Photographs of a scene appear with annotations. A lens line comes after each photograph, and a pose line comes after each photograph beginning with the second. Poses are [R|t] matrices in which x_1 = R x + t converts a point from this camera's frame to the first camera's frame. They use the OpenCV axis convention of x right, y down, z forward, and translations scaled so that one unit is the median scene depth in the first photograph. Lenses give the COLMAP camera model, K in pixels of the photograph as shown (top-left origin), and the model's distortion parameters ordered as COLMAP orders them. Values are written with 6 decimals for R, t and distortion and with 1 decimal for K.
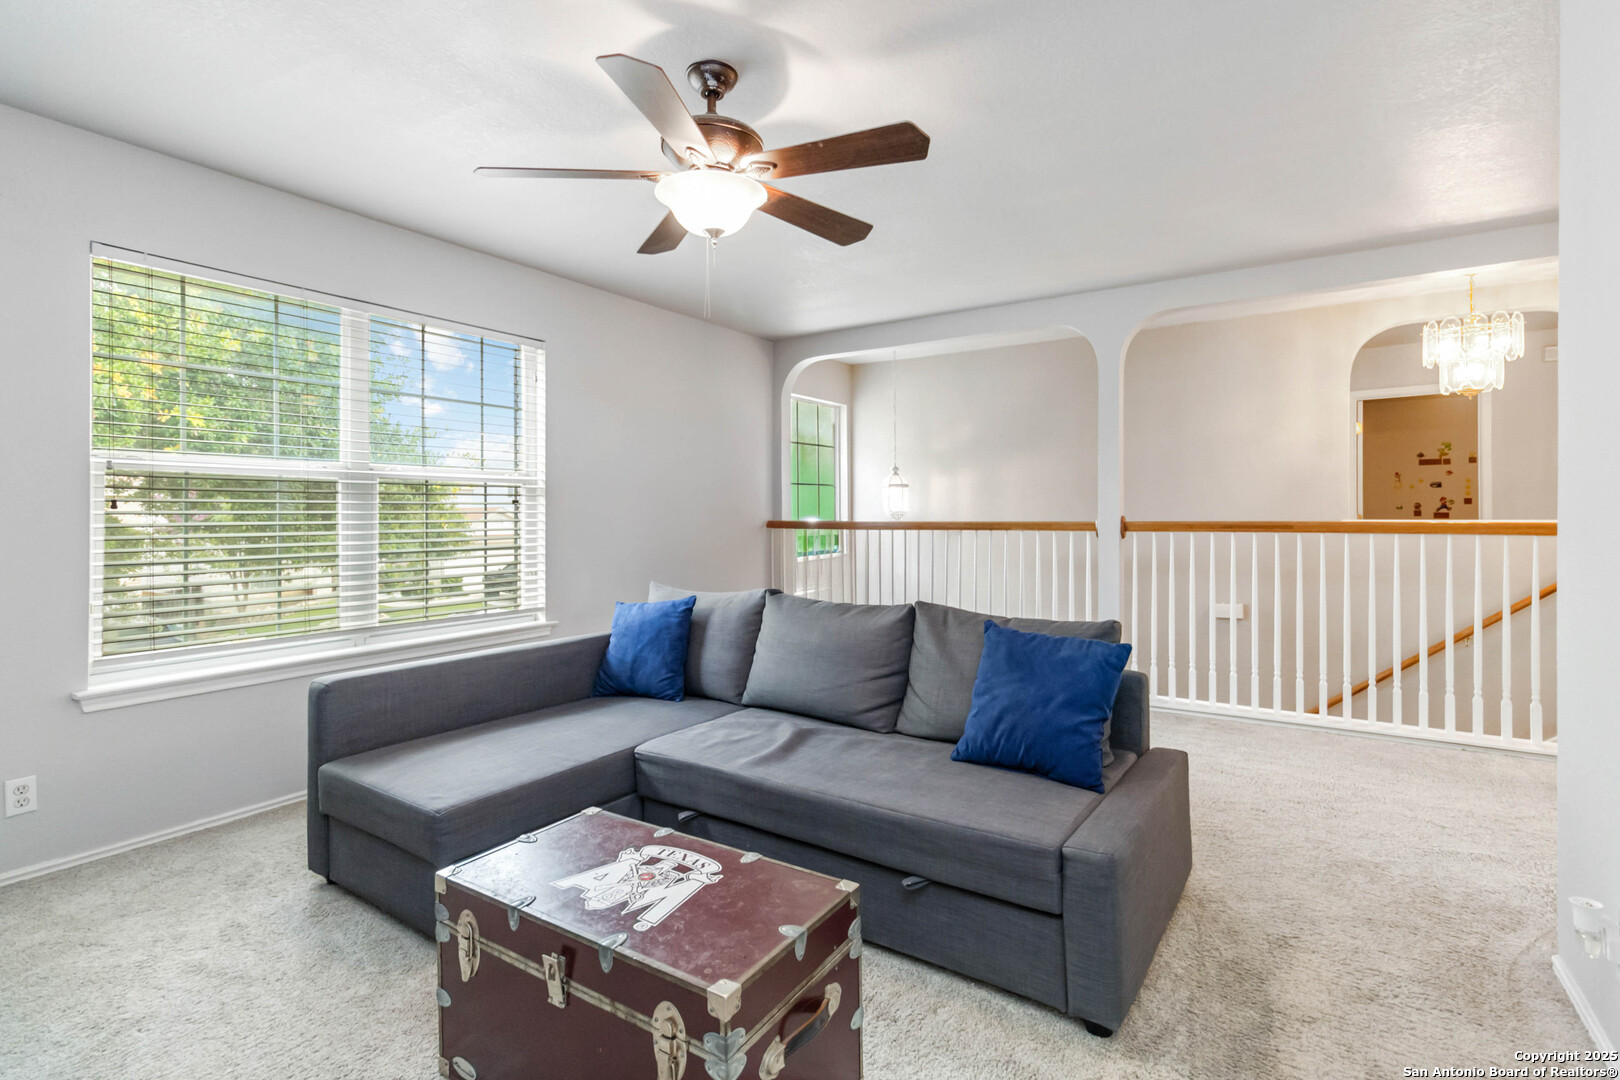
lens RADIAL K [[752.4, 0, 818.6], [0, 752.4, 516.7], [0, 0, 1]] dist [-0.001861, -0.000096]
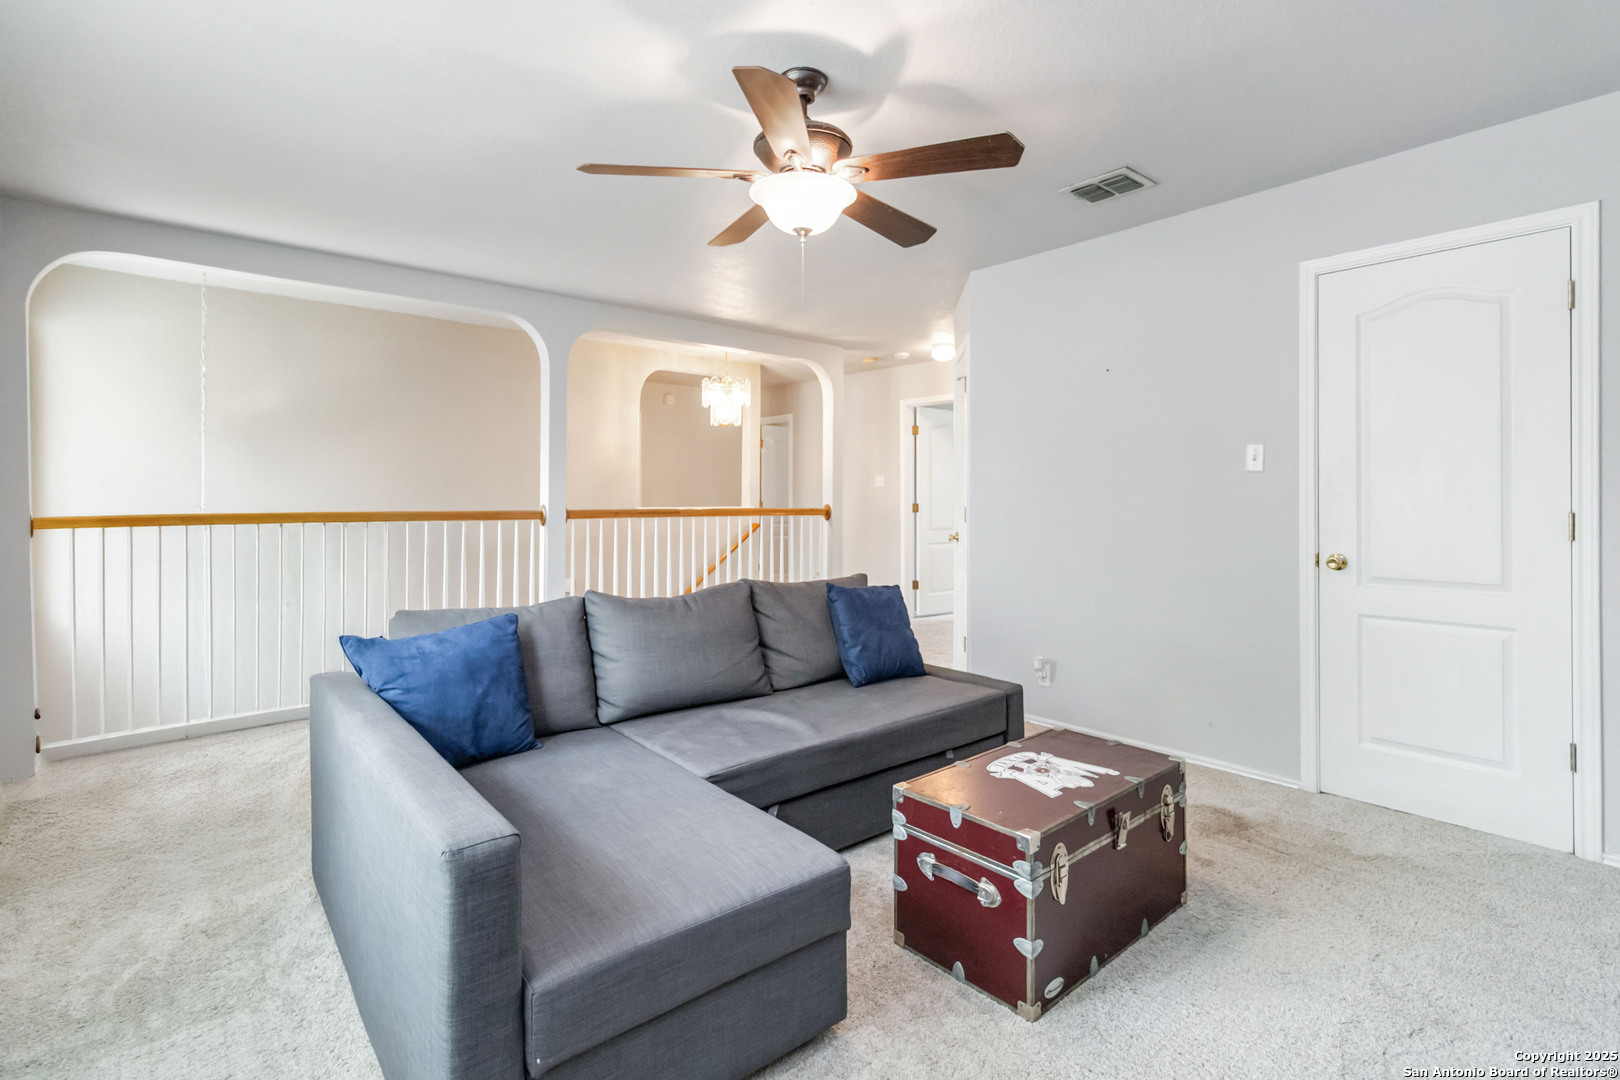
lens RADIAL K [[777.5, 0, 795.9], [0, 777.5, 503.1], [0, 0, 1]] dist [0.001770, -0.000102]
pose [[0.286687, 0.001750, 0.958023, -1.061100], [0.004456, 0.999985, -0.003160, 0.002246], [-0.958014, 0.005175, 0.286675, 0.642741]]
